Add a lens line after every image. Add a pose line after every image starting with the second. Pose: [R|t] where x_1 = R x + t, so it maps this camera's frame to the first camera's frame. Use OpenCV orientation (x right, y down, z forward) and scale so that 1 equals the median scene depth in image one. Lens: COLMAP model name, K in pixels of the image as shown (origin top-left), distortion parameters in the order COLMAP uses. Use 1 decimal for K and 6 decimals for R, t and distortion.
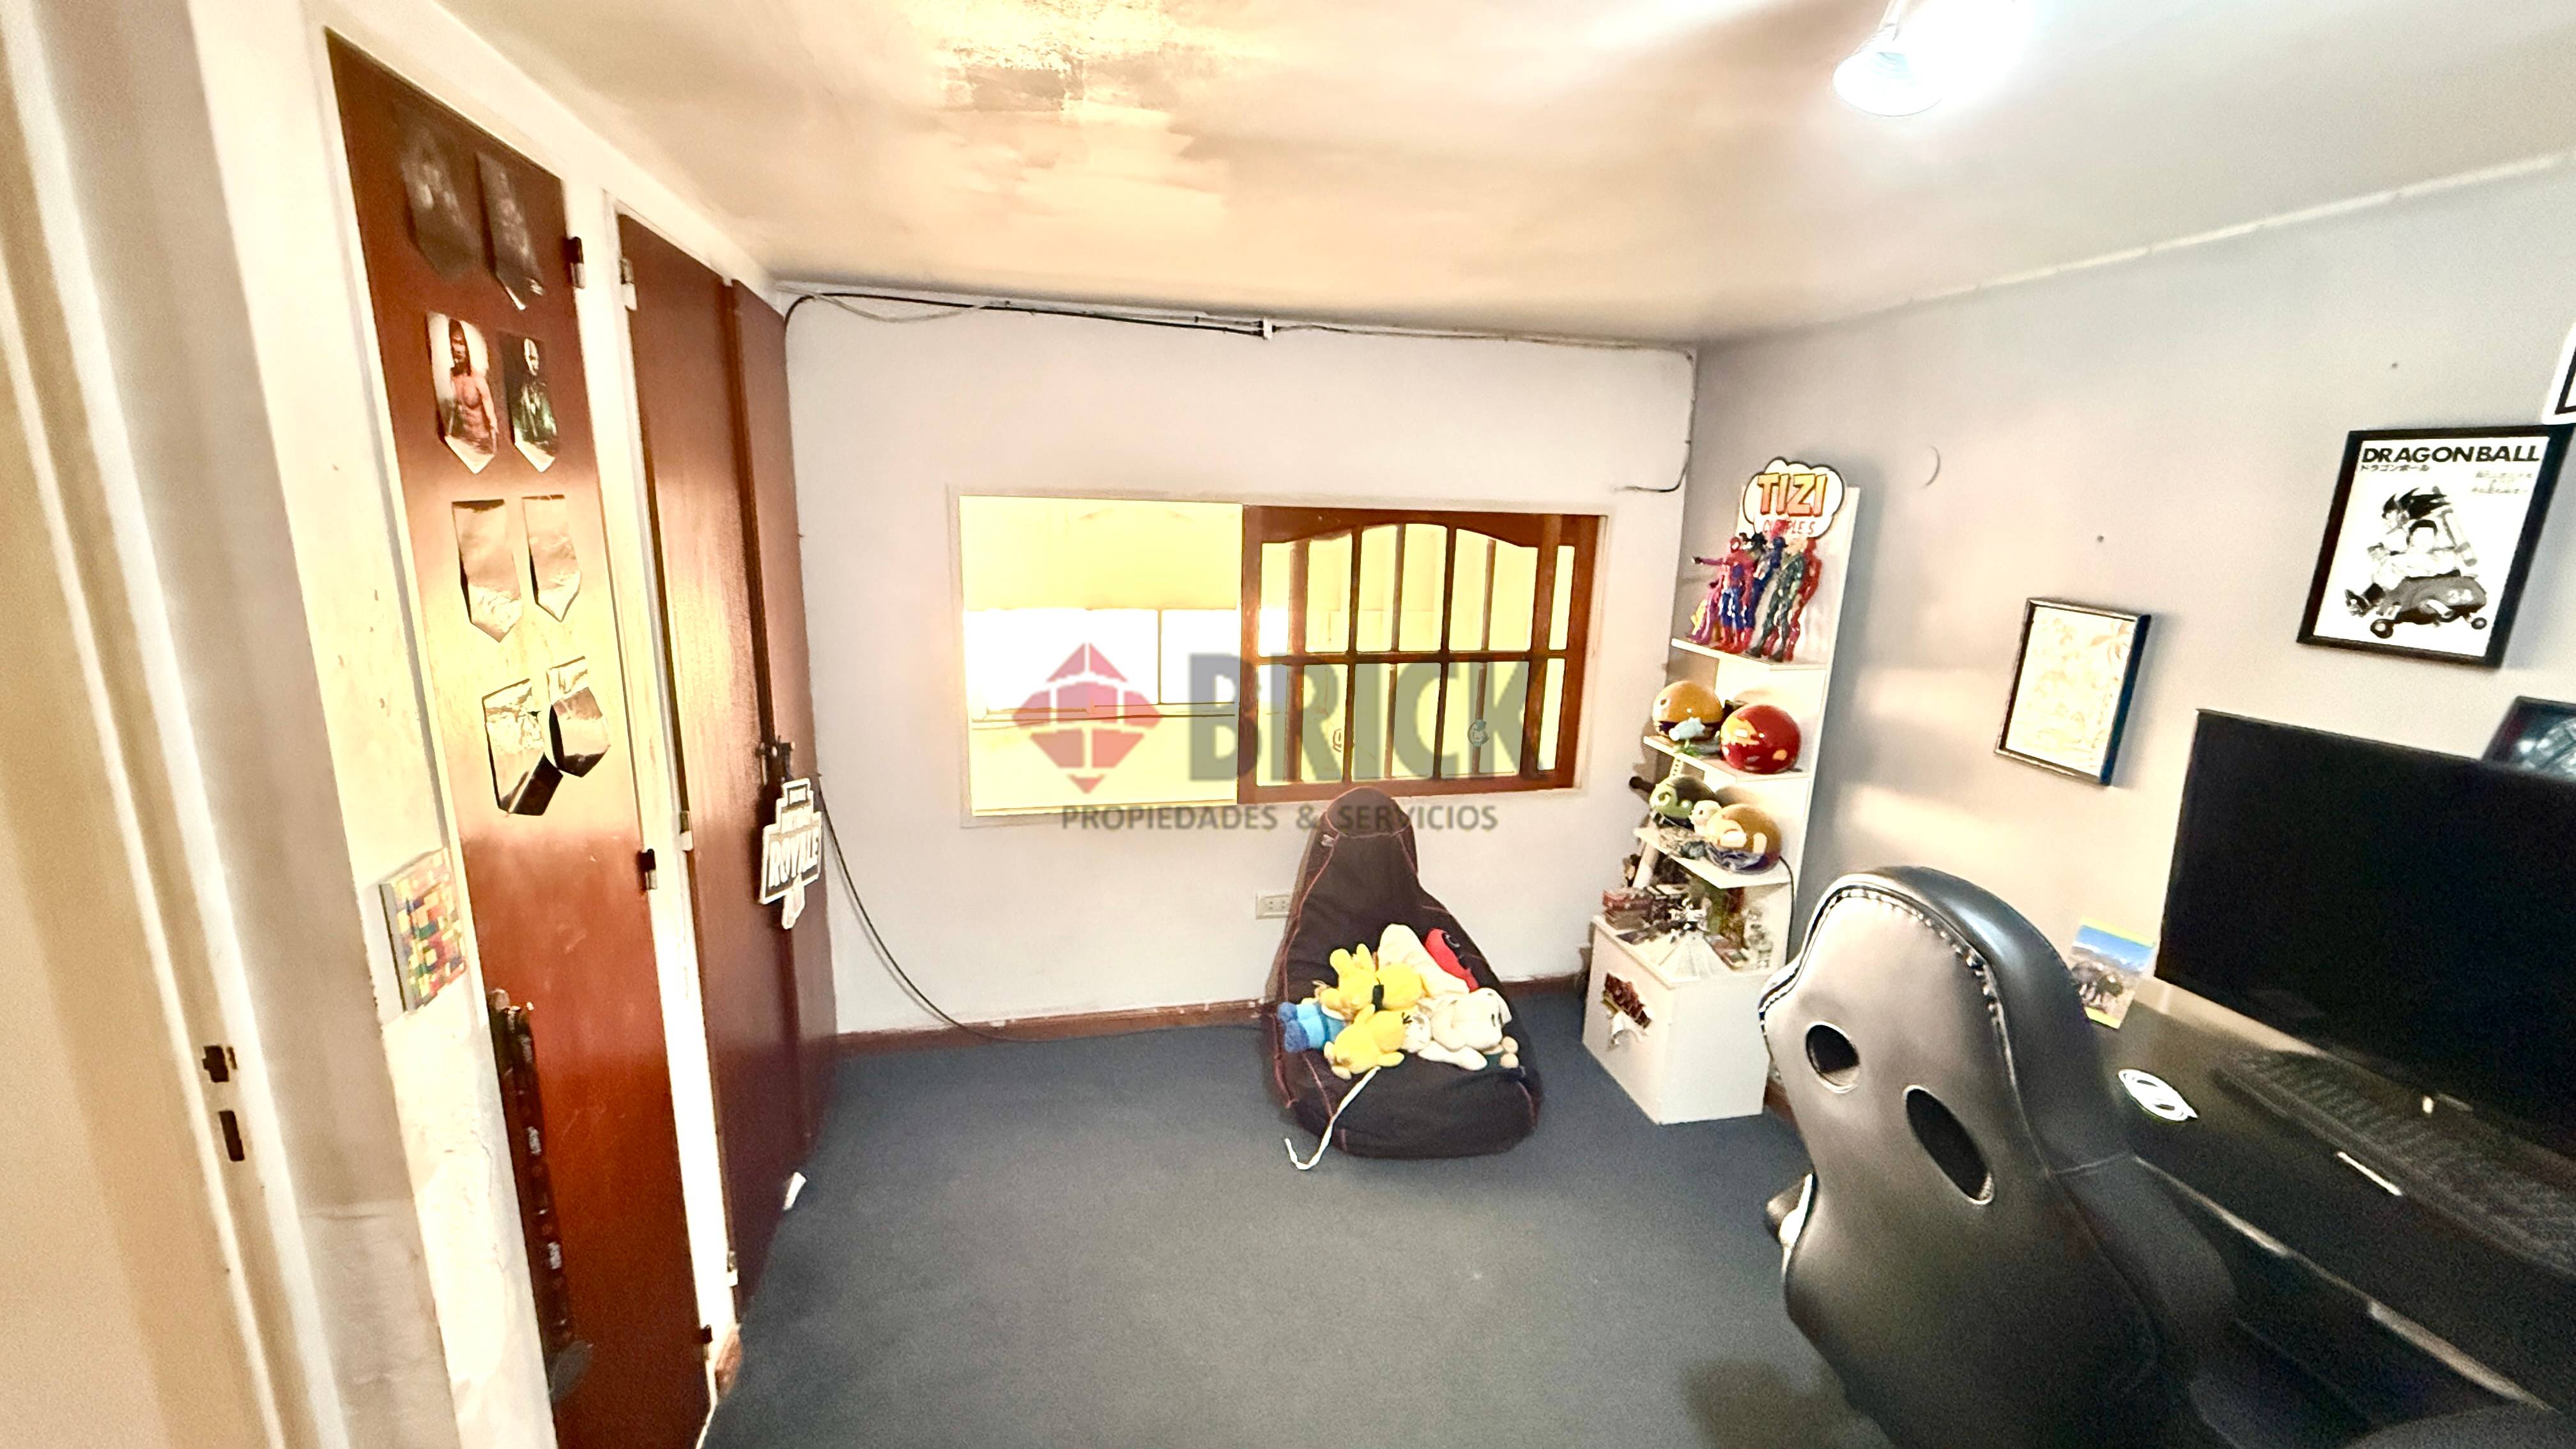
lens RADIAL K [[1021.6, 0, 1275.9], [0, 1021.6, 727.1], [0, 0, 1]] dist [-0.001032, 0.000350]
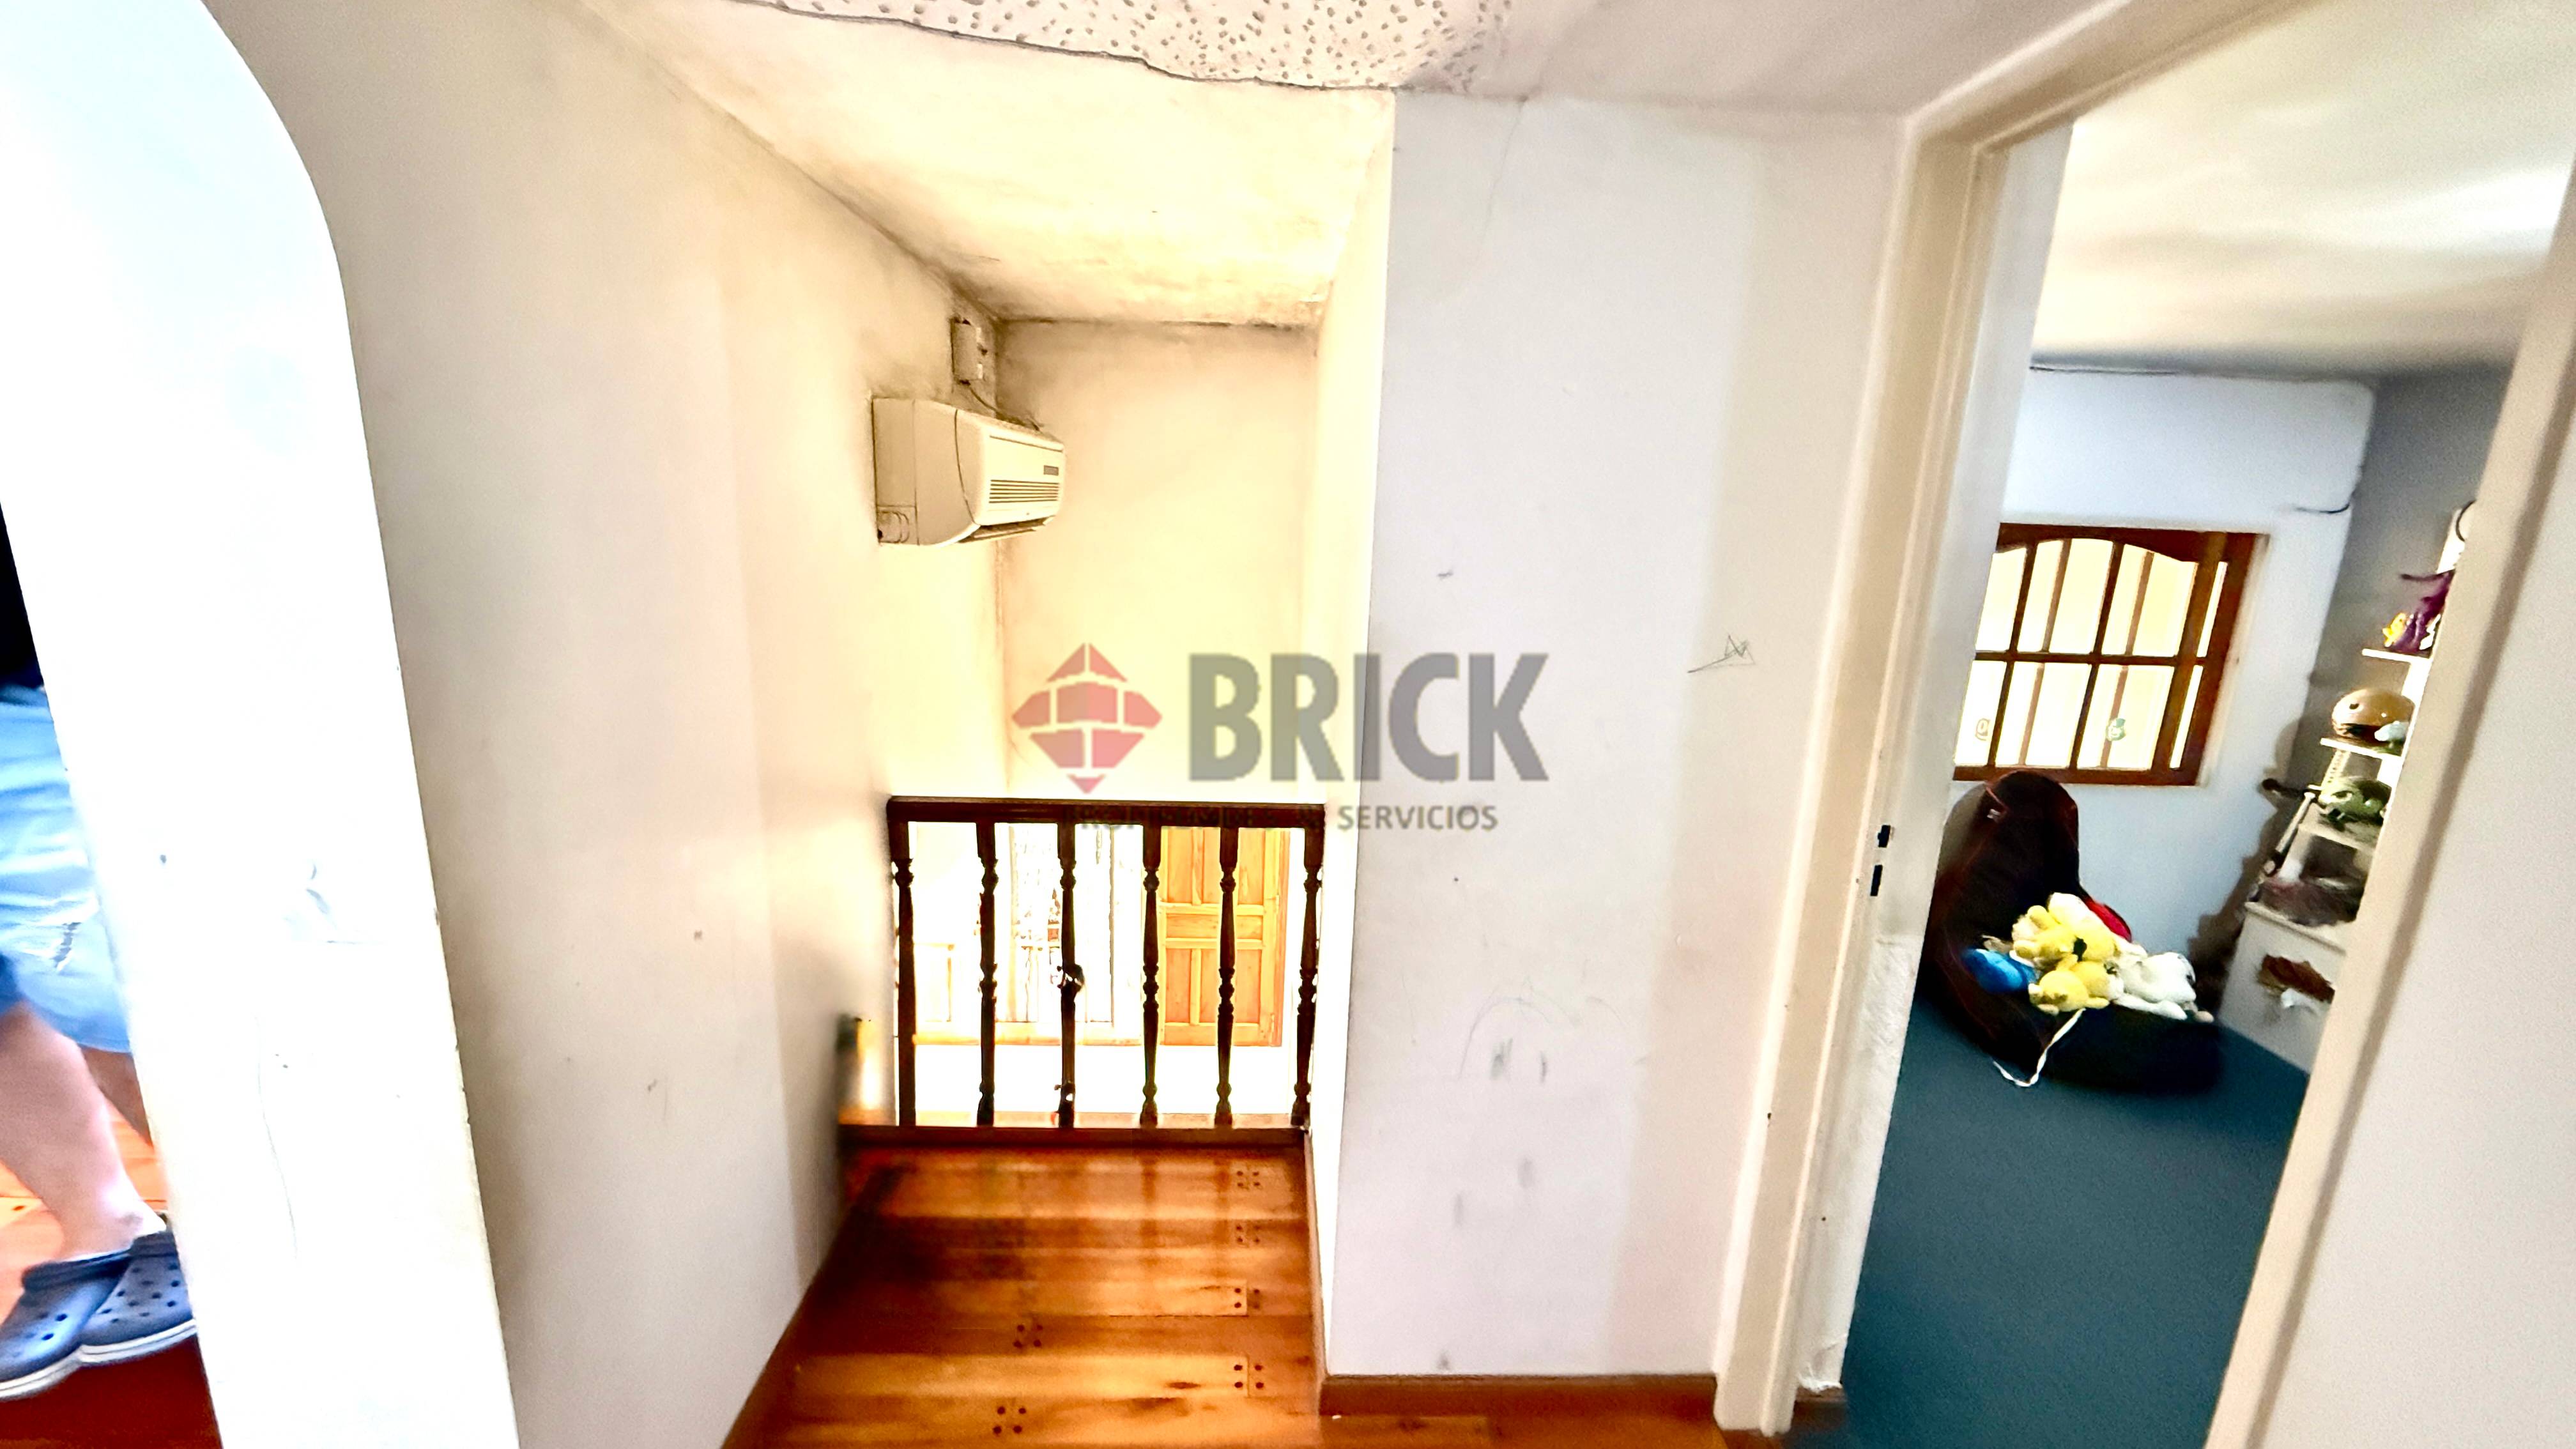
lens RADIAL K [[1021.6, 0, 1292.6], [0, 1021.6, 722.3], [0, 0, 1]] dist [-0.001032, 0.000350]
pose [[0.981993, 0.054501, -0.180887, -0.503208], [-0.056899, 0.998347, -0.008087, 0.061262], [0.180148, 0.018234, 0.983471, -0.257027]]
